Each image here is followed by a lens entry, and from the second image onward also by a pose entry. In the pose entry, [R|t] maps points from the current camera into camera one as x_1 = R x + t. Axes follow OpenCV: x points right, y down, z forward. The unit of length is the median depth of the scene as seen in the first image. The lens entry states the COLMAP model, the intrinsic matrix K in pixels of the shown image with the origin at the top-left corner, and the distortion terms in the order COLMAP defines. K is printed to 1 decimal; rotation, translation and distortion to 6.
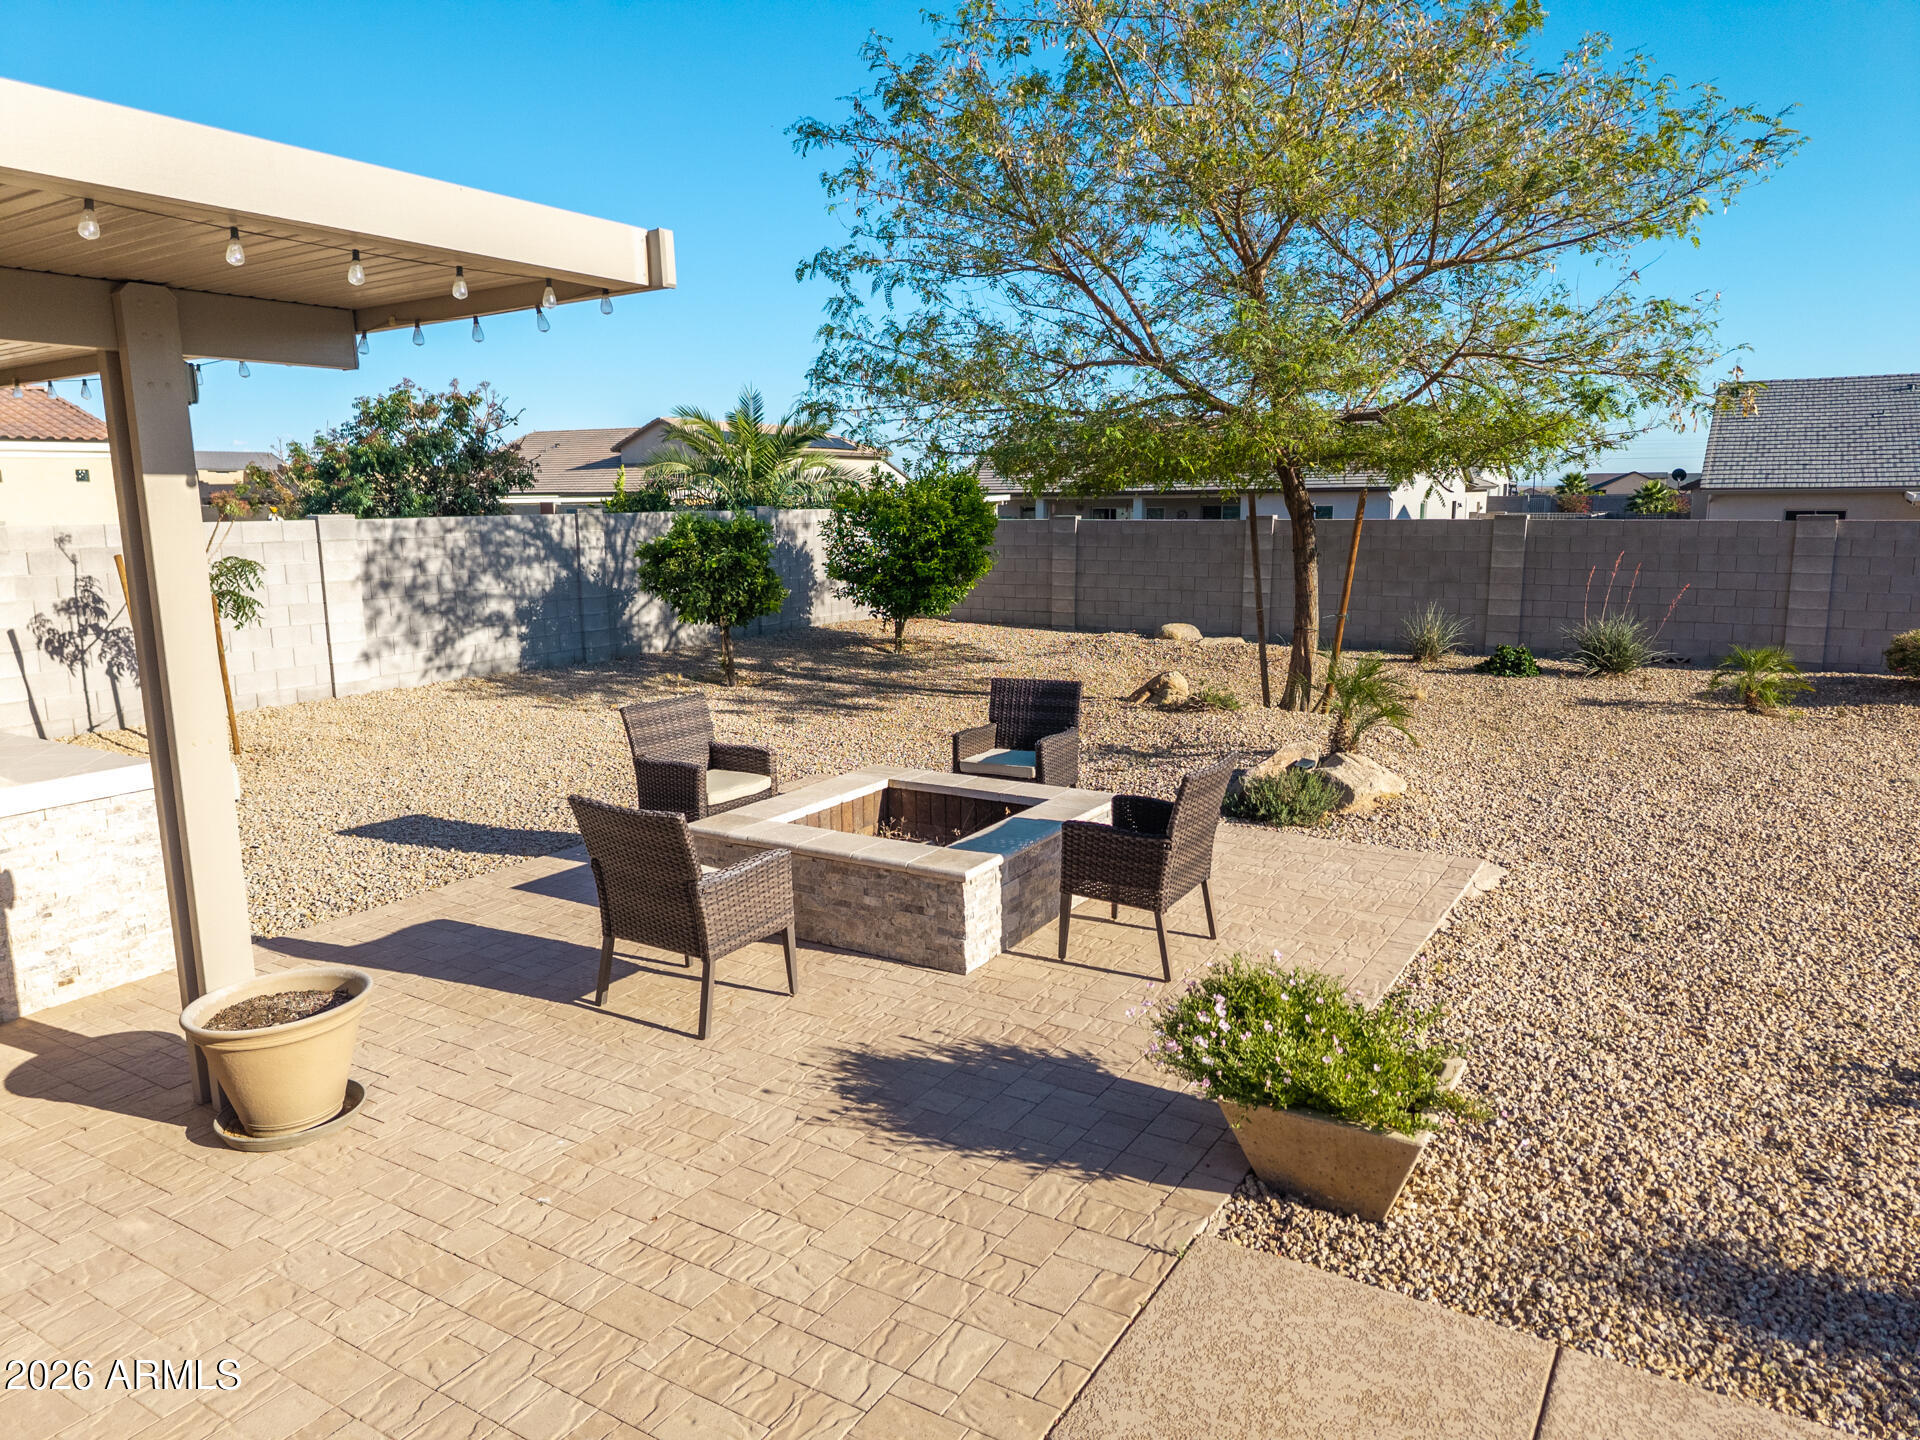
lens RADIAL K [[1284.1, 0, 974.4], [0, 1284.1, 705.4], [0, 0, 1]] dist [0.020813, -0.022666]
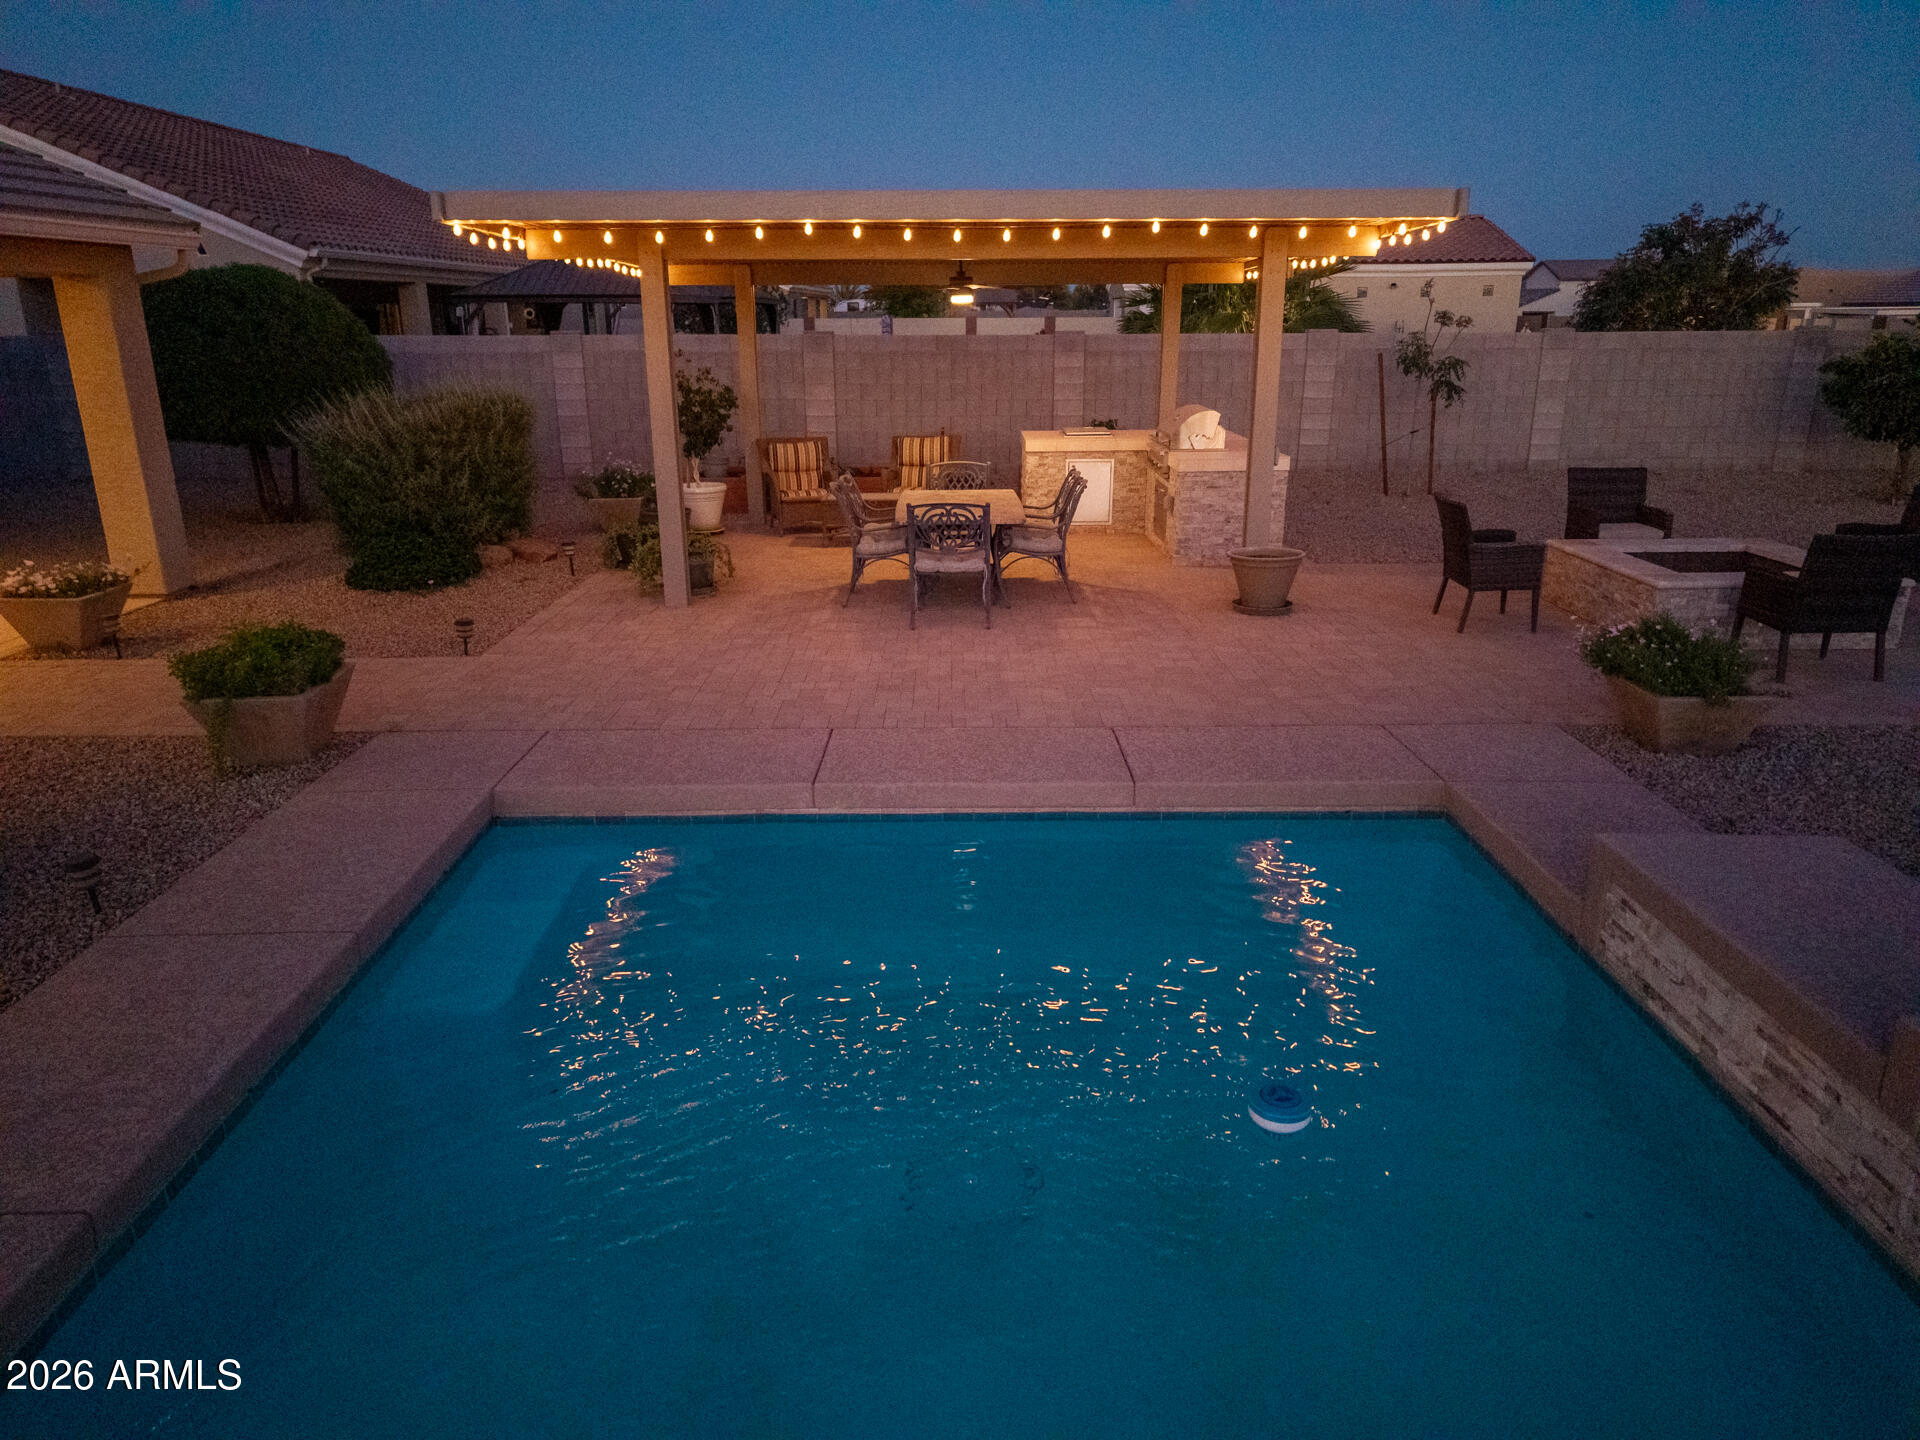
lens RADIAL K [[1284.1, 0, 962.0], [0, 1284.1, 724.5], [0, 0, 1]] dist [0.020813, -0.022666]
pose [[0.526503, 0.265512, -0.807650, 0.260352], [-0.138139, 0.964075, 0.226884, 0.018931], [0.838876, -0.007887, 0.544266, -0.164083]]
